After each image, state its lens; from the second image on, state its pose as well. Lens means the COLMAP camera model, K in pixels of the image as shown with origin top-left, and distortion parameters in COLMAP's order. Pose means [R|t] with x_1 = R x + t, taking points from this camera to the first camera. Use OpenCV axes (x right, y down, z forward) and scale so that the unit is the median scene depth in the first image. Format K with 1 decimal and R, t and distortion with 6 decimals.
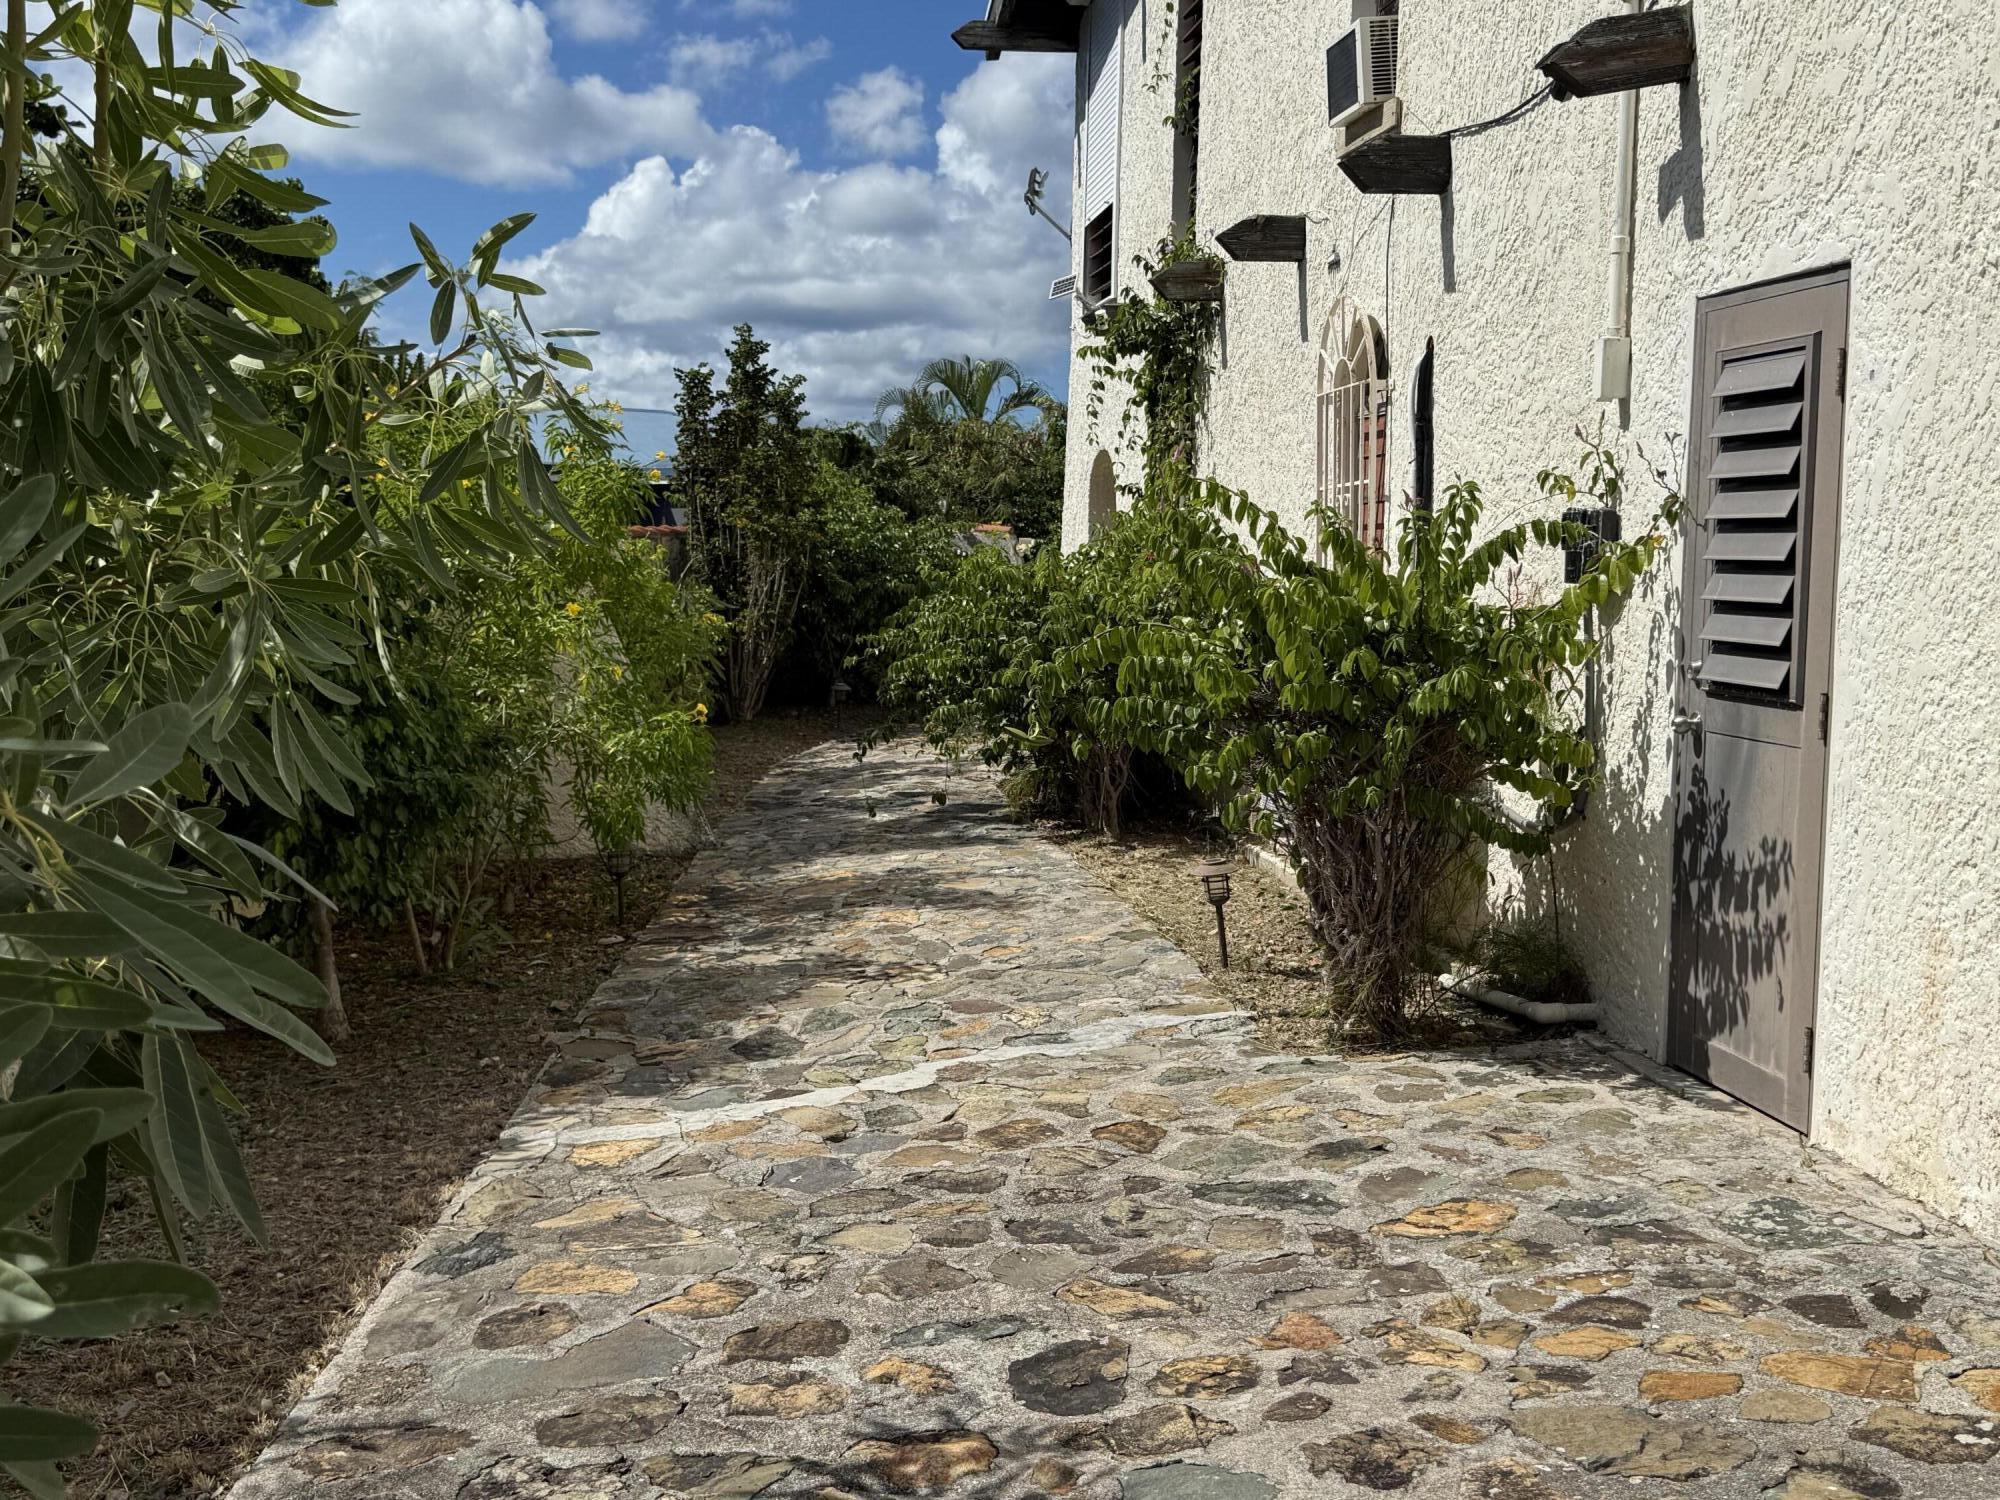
lens RADIAL K [[2144.4, 0, 1012.4], [0, 2144.4, 748.0], [0, 0, 1]] dist [0.086625, 0.000000]
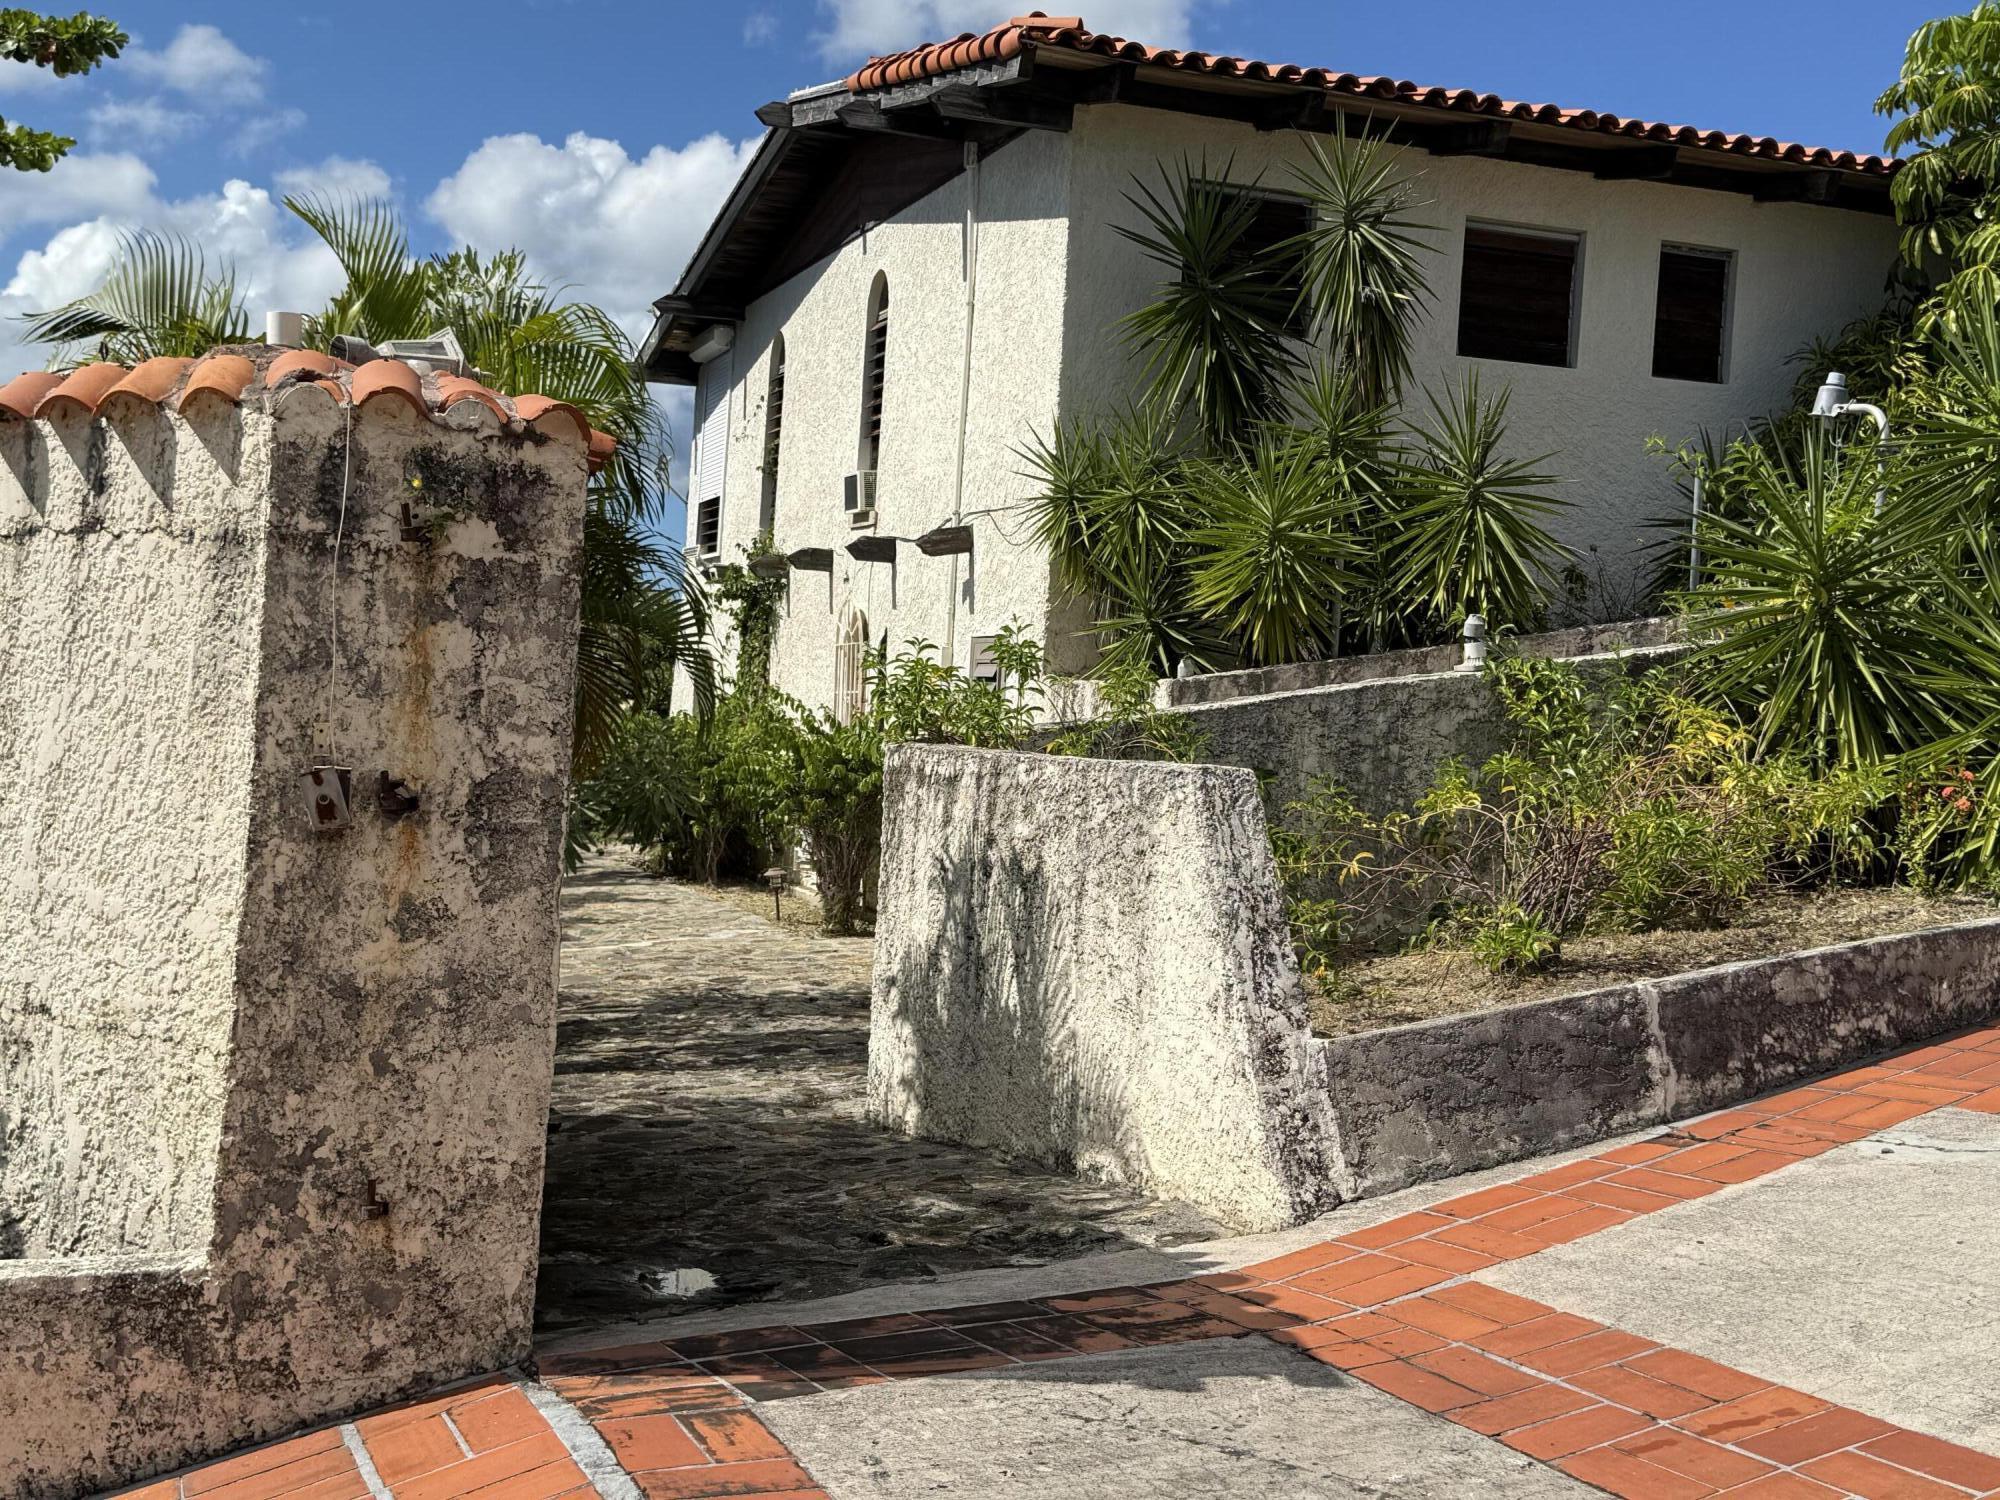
lens RADIAL K [[2429.0, 0, 1006.0], [0, 2429.0, 745.6], [0, 0, 1]] dist [0.160509, 0.000000]
pose [[0.980364, 0.047065, 0.191499, -0.134235], [-0.032252, 0.996293, -0.079752, 0.105359], [-0.194543, 0.072010, 0.978247, -1.269505]]
